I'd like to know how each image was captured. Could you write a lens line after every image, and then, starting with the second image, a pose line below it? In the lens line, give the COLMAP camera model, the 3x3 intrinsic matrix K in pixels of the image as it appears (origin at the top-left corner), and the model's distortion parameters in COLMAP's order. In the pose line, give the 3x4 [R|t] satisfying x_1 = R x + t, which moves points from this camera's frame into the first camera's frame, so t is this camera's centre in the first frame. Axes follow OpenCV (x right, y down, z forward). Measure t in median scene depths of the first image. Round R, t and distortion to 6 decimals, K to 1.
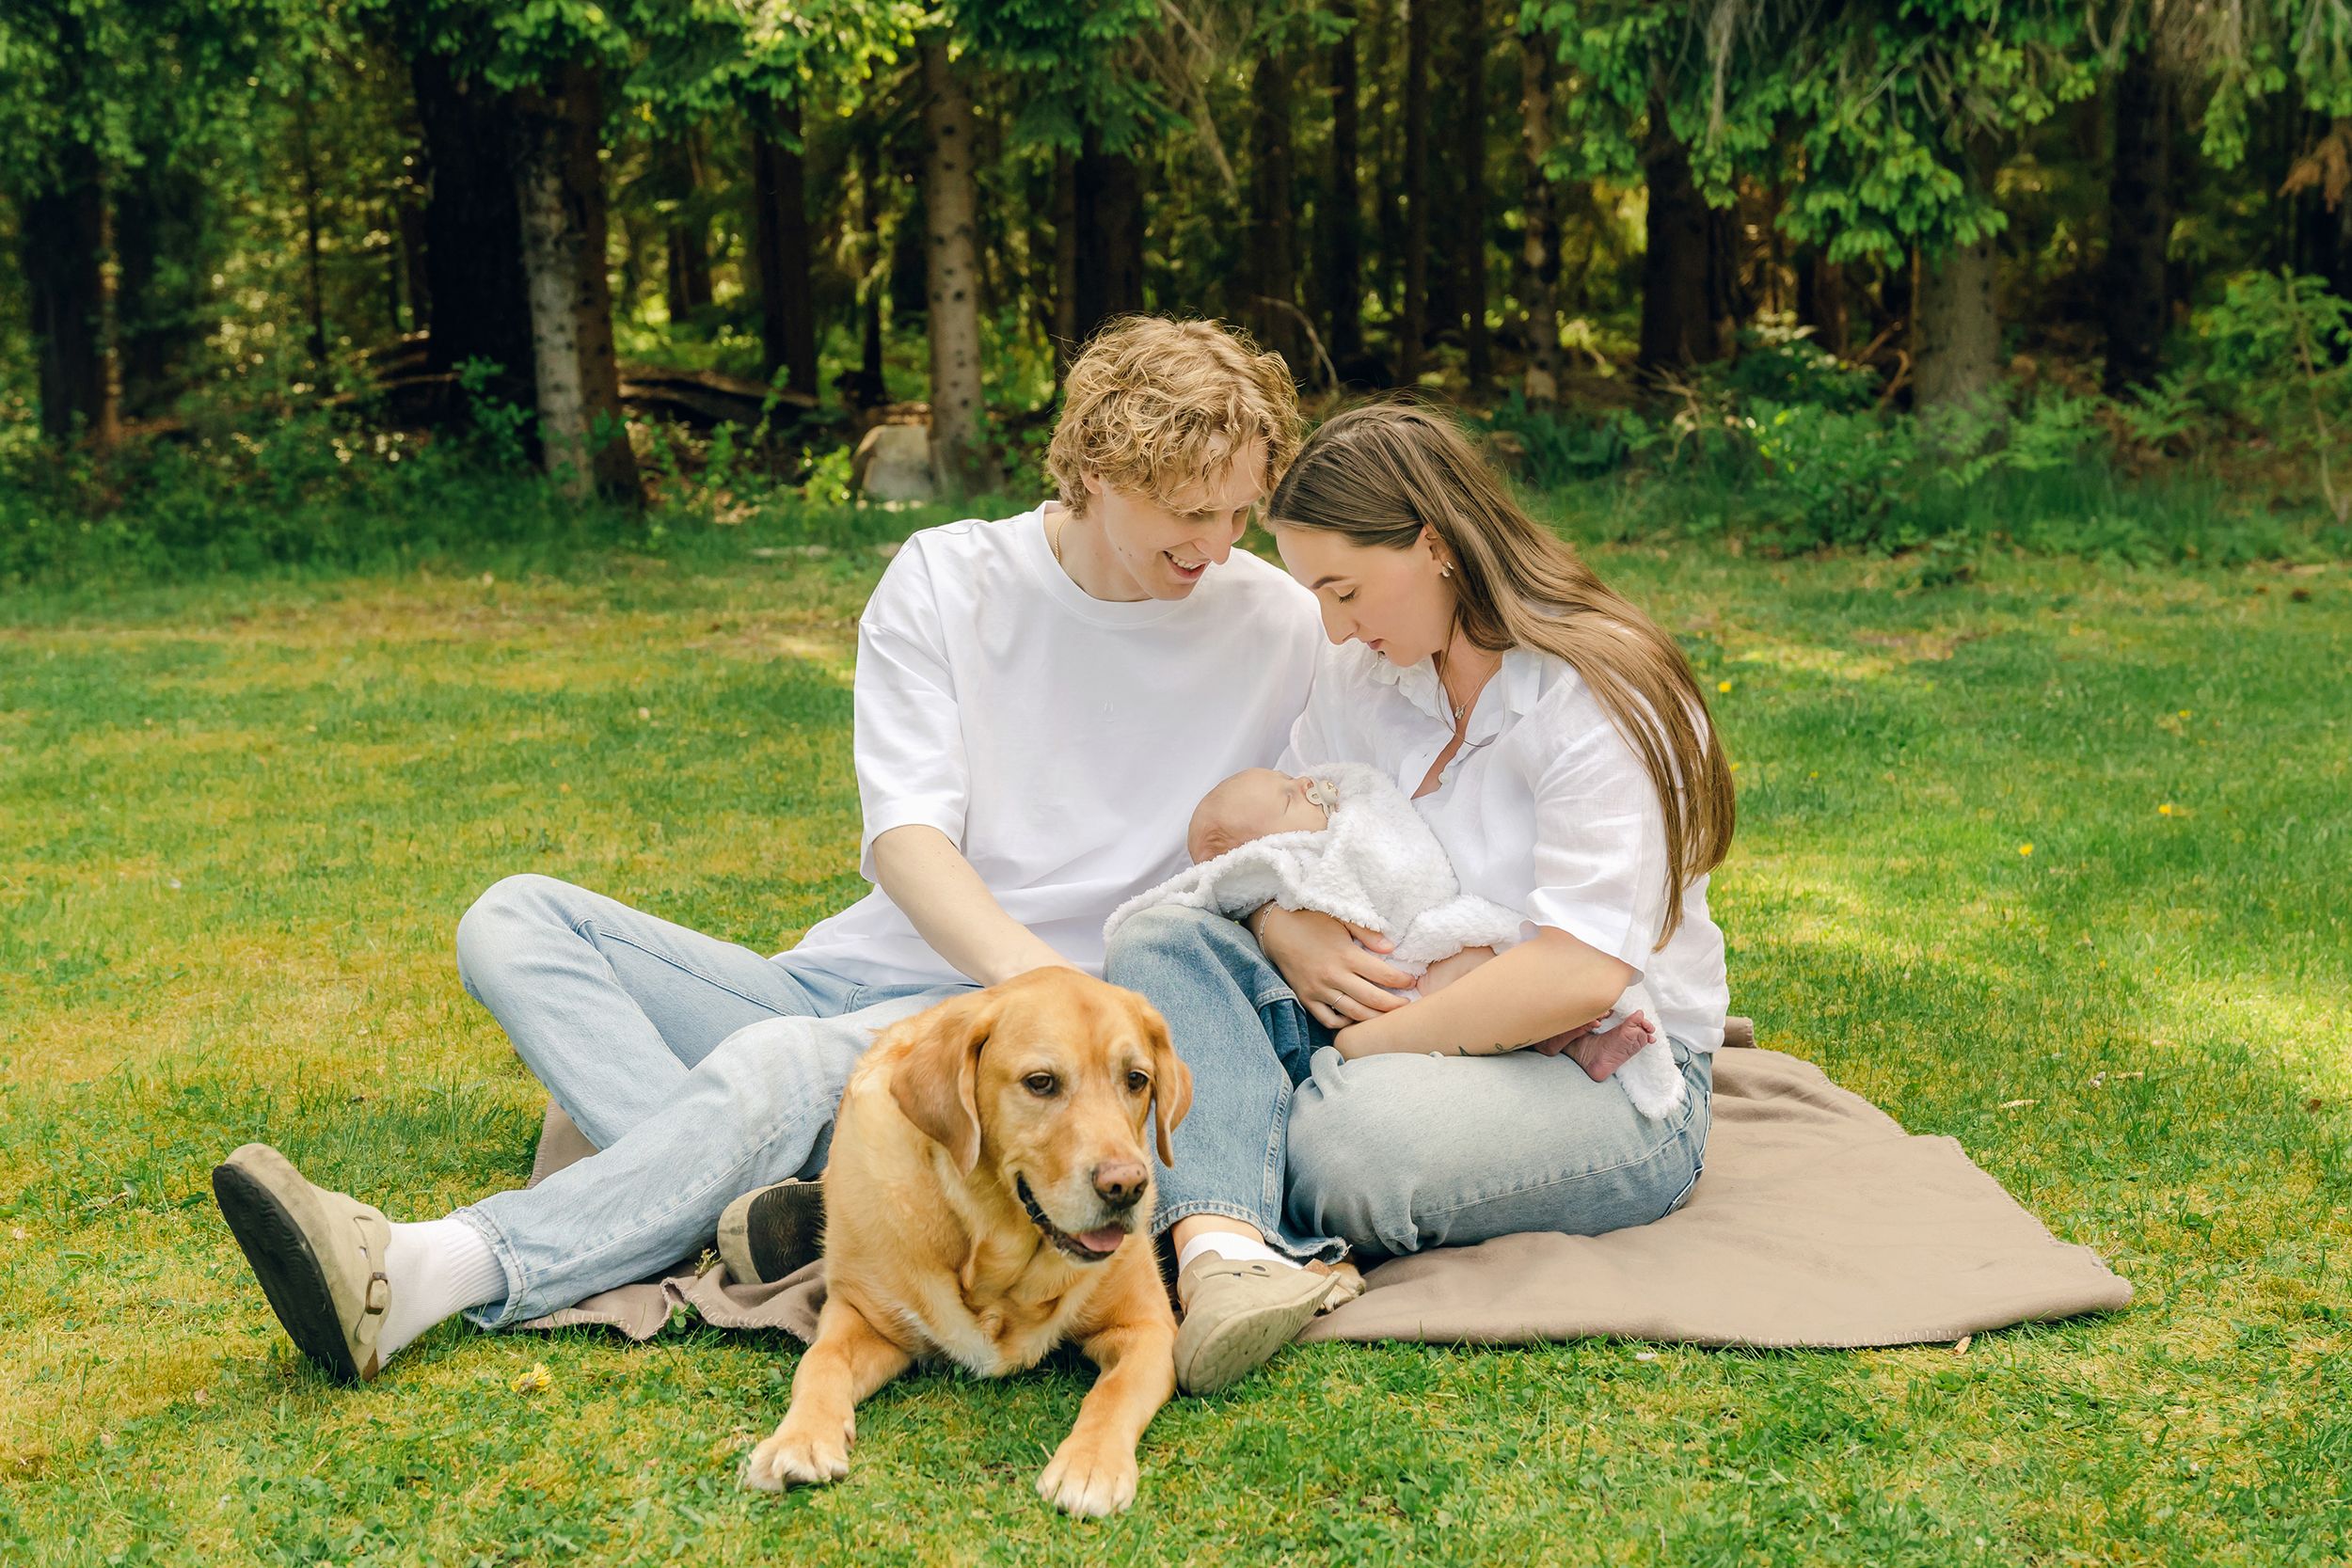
lens RADIAL K [[3132.6, 0, 1212.7], [0, 3132.6, 822.4], [0, 0, 1]] dist [-0.013702, -0.010510]
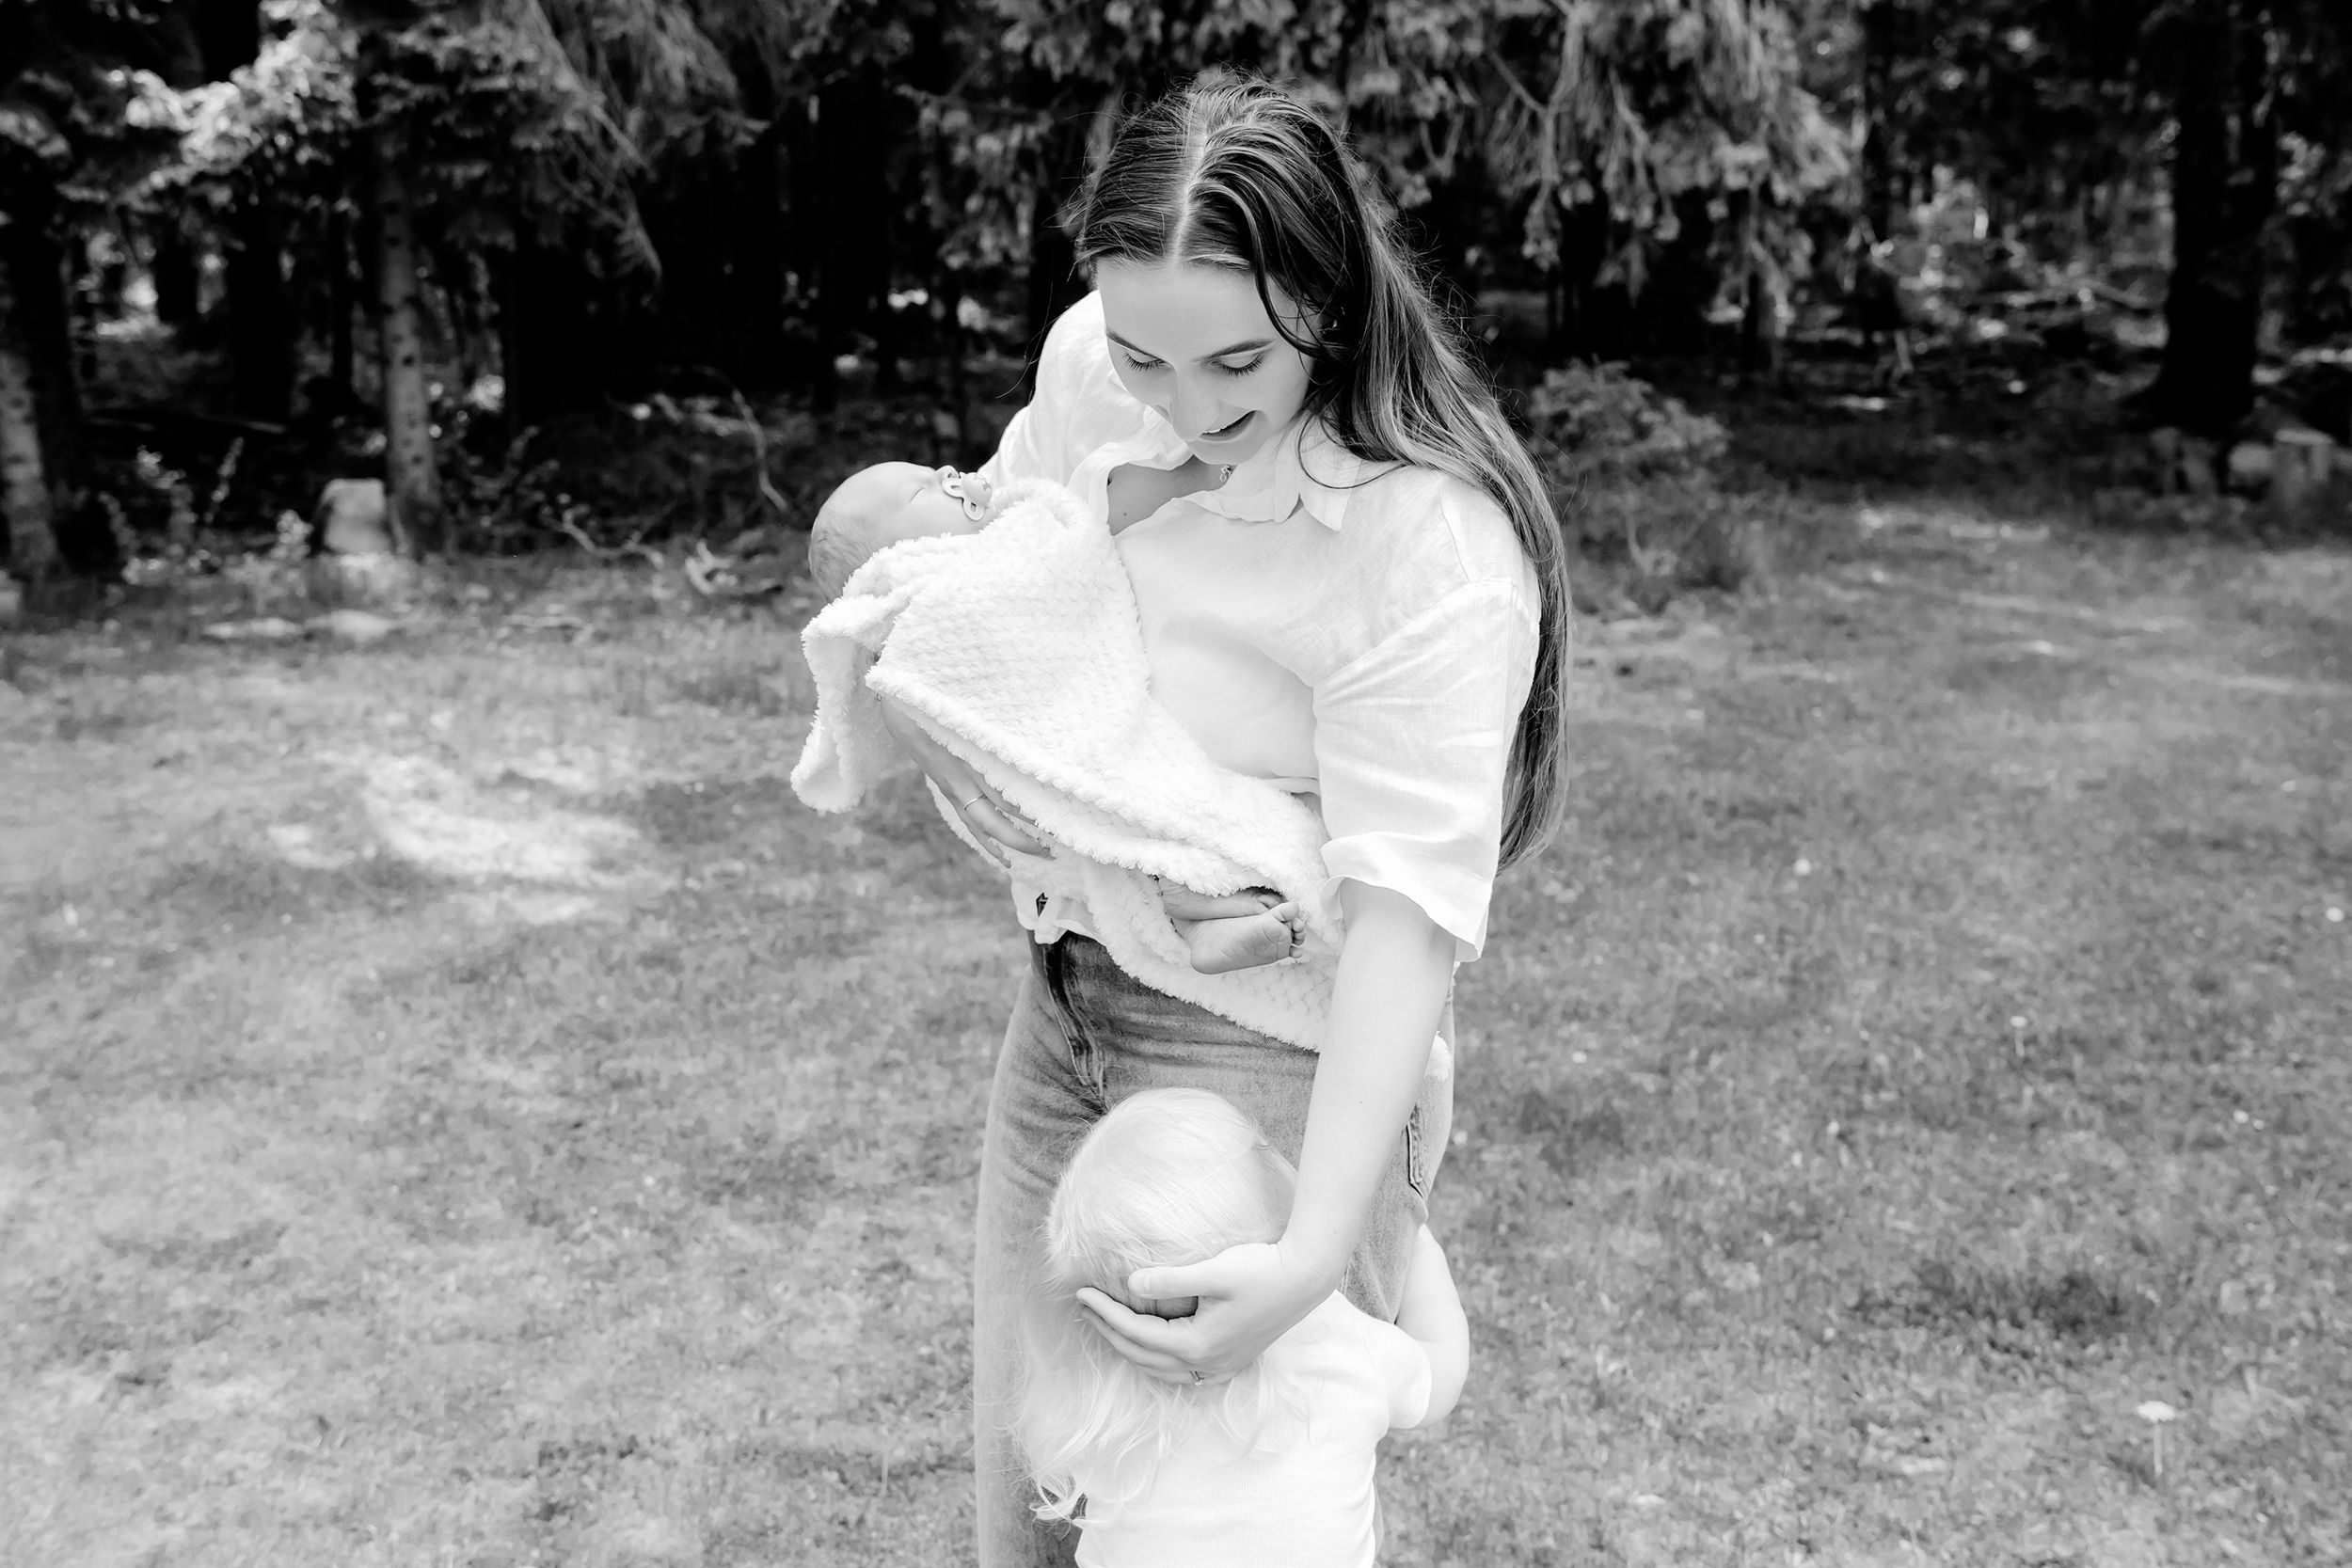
lens RADIAL K [[2609.5, 0, 1104.9], [0, 2609.5, 756.0], [0, 0, 1]] dist [-0.003365, -0.017707]
pose [[0.985993, -0.032149, 0.163661, 0.005489], [0.027260, 0.999115, 0.032033, -0.068435], [-0.164546, -0.027123, 0.985996, 0.087297]]
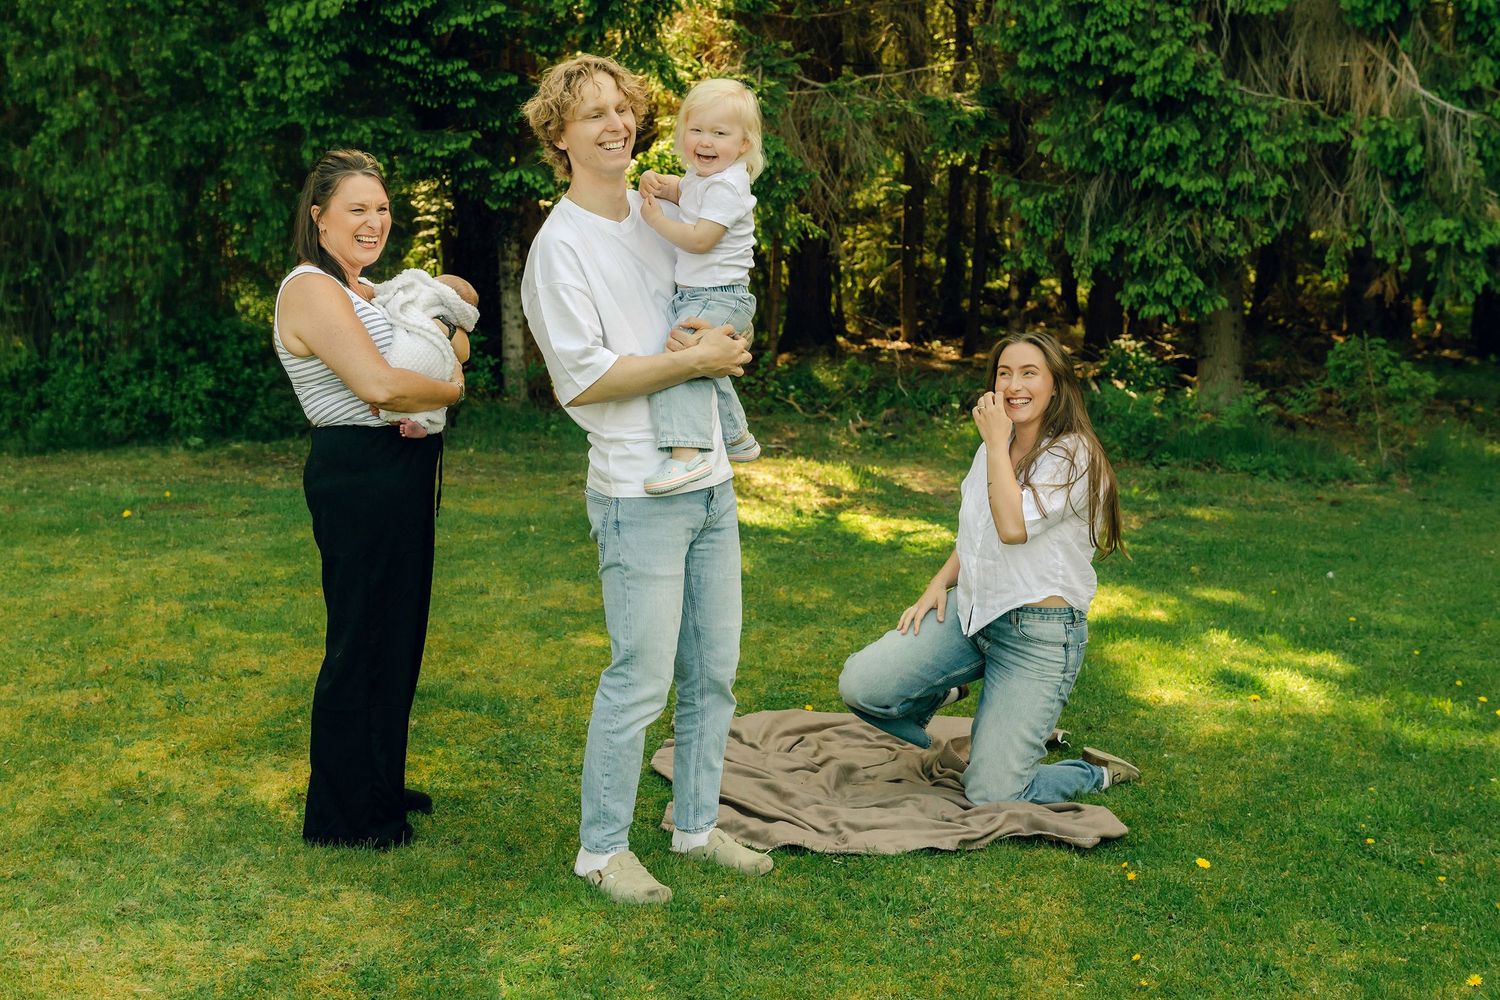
lens RADIAL K [[1890.5, 0, 750.0], [0, 1890.5, 500.0], [0, 0, 1]] dist [-0.033645, 0.204656]
pose [[0.995249, 0.051577, -0.082576, 0.059042], [-0.054048, 0.998147, -0.027970, -0.016845], [0.080981, 0.032301, 0.996192, -0.238870]]
